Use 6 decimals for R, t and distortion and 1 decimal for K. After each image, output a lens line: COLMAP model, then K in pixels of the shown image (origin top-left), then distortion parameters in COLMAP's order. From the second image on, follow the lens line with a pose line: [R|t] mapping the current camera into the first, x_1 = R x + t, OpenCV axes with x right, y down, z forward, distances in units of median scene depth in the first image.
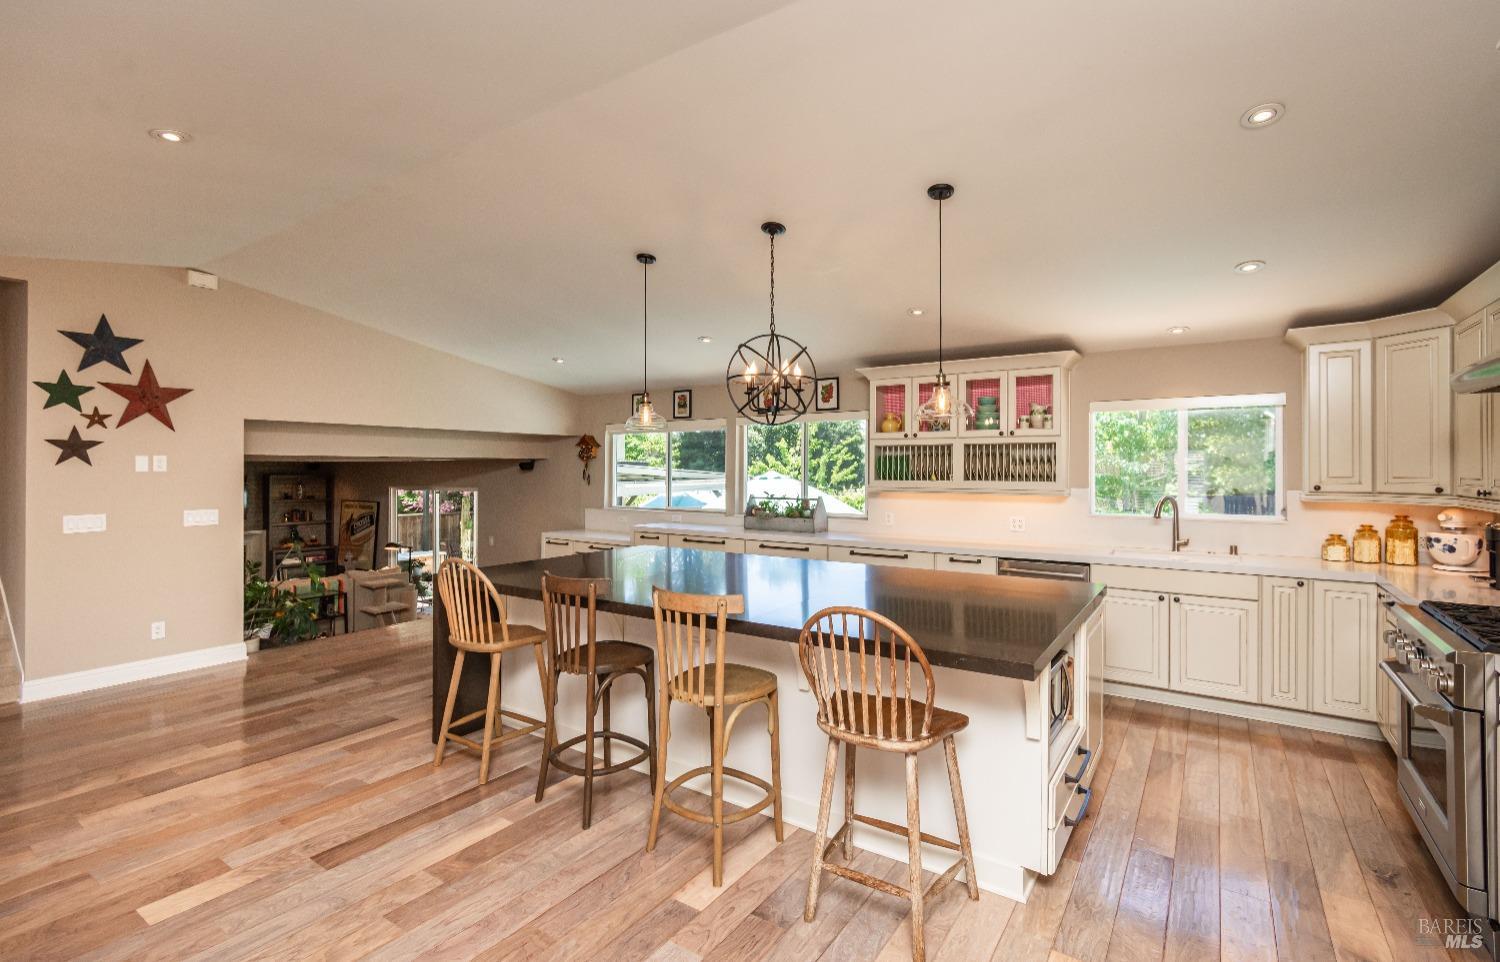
lens RADIAL K [[685.1, 0, 750.0], [0, 685.1, 481.0], [0, 0, 1]] dist [-0.014202, -0.000491]
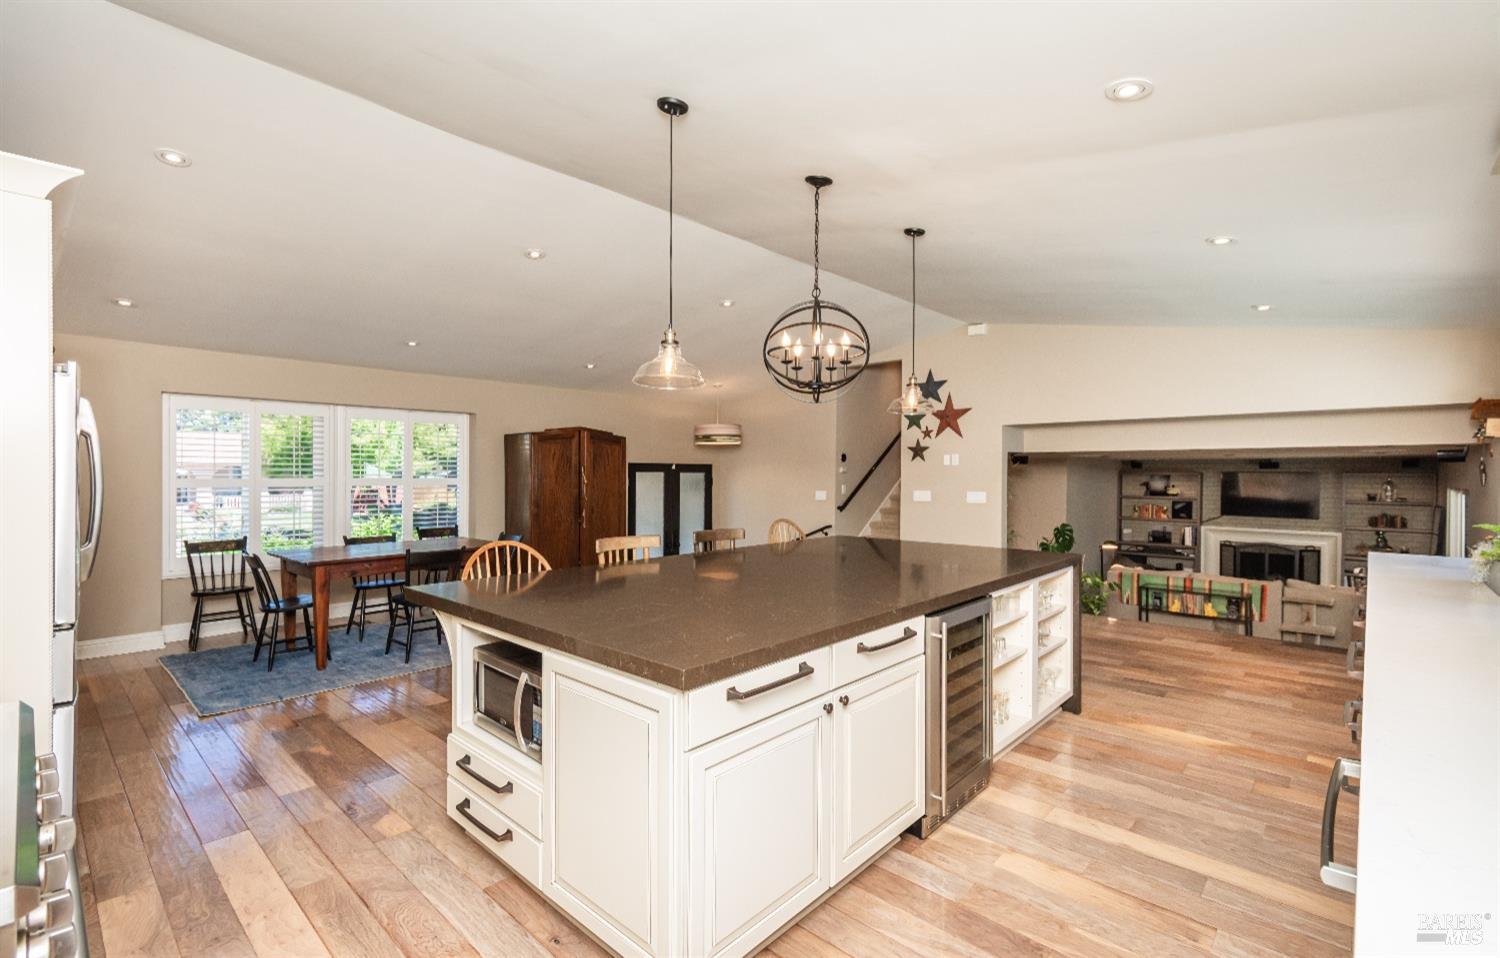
lens RADIAL K [[681.3, 0, 750.0], [0, 681.3, 479.0], [0, 0, 1]] dist [0.011564, -0.000070]
pose [[-0.148732, 0.009327, -0.988833, 0.726499], [-0.019947, 0.999724, 0.012430, 0.008201], [0.988676, 0.021573, -0.148505, 0.786209]]
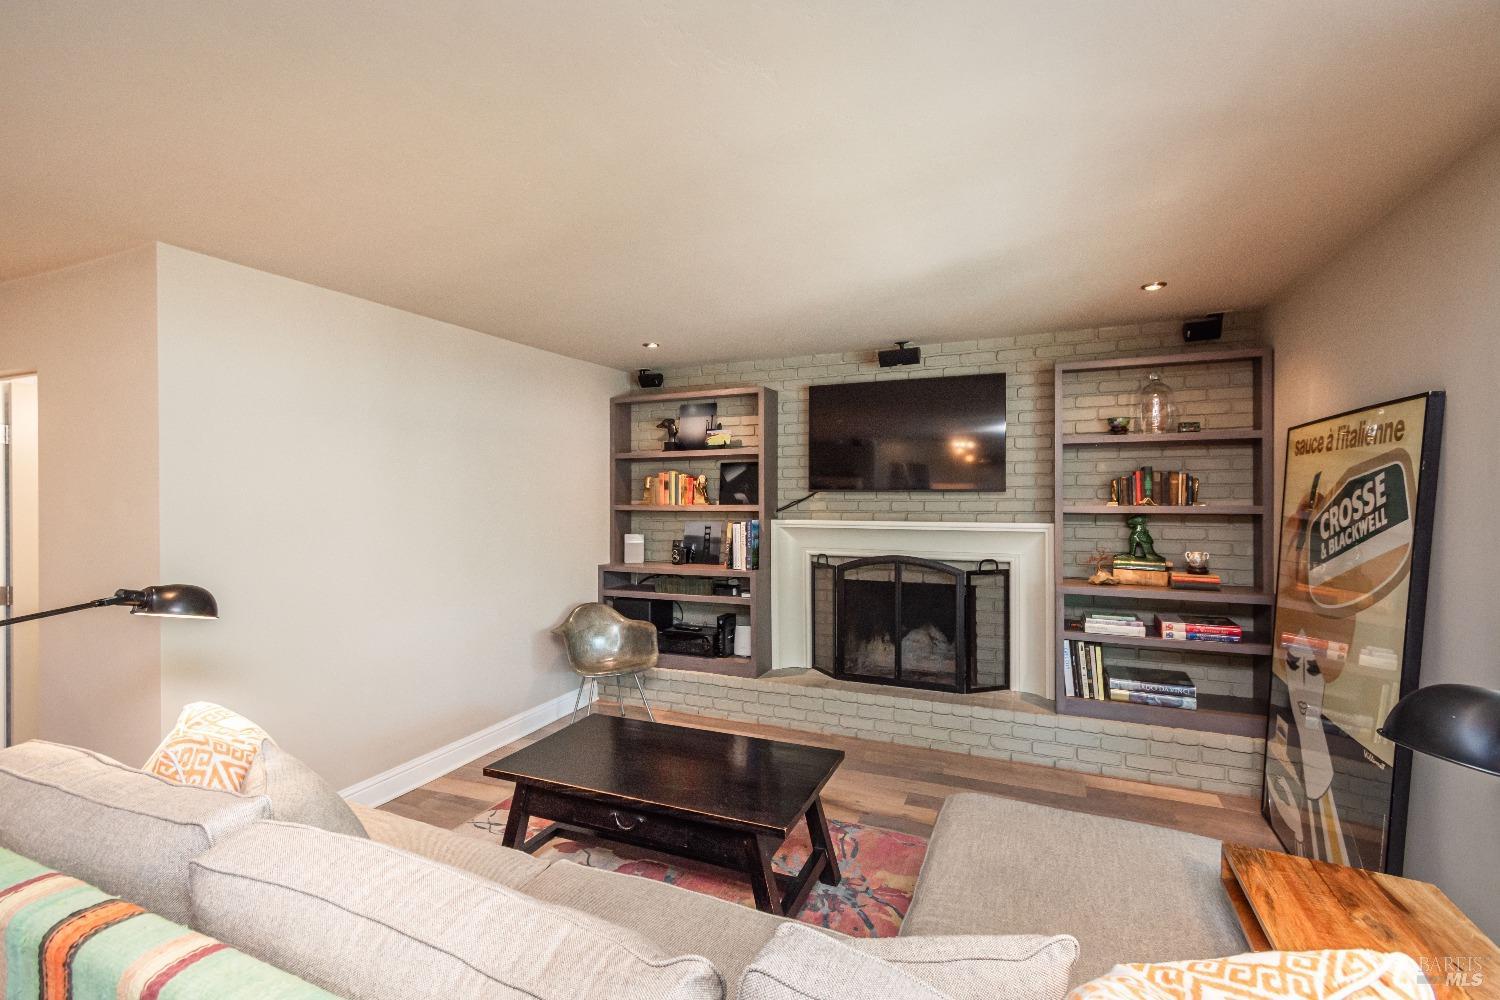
lens RADIAL K [[667.1, 0, 750.0], [0, 667.1, 500.0], [0, 0, 1]] dist [0.000188, -0.000013]
pose [[0.187523, 0.011467, -0.982193, -0.903167], [-0.009503, 0.999906, 0.009859, 0.130566], [0.982214, 0.007485, 0.187615, 1.760111]]
